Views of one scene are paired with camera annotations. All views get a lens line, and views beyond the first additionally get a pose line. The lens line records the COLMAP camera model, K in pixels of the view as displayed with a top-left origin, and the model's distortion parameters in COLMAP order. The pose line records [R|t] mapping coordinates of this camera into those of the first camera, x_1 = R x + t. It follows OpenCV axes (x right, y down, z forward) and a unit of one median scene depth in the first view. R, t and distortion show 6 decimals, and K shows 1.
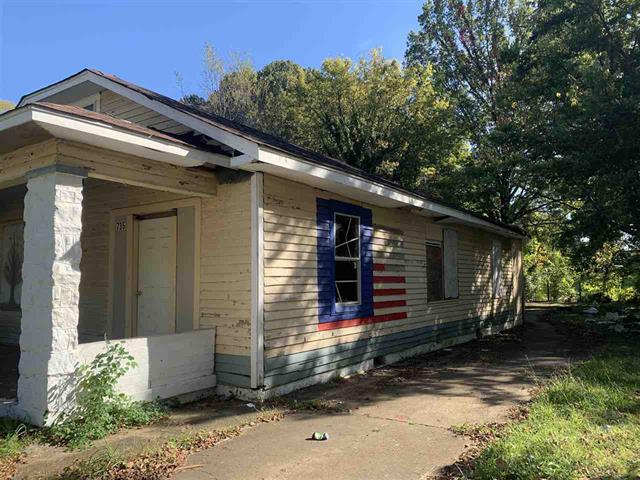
lens RADIAL K [[489.2, 0, 321.7], [0, 489.2, 235.2], [0, 0, 1]] dist [0.032416, -0.040778]
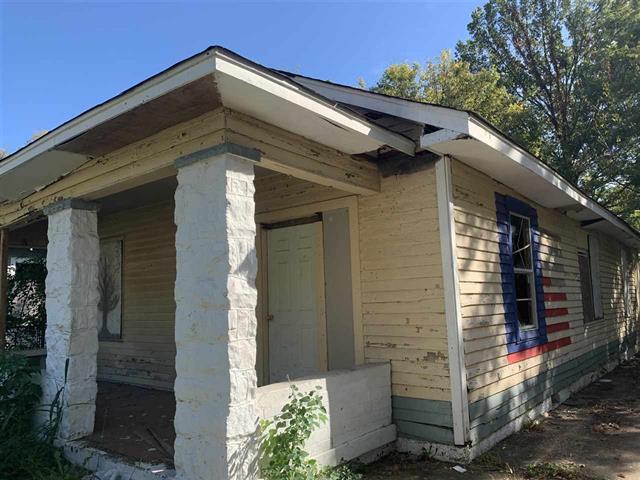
lens RADIAL K [[489.2, 0, 316.3], [0, 489.2, 241.3], [0, 0, 1]] dist [0.032416, -0.040778]
pose [[0.996472, -0.030685, -0.078114, -0.269266], [0.028113, 0.999032, -0.033822, 0.022751], [0.079077, 0.031507, 0.996371, 0.222239]]
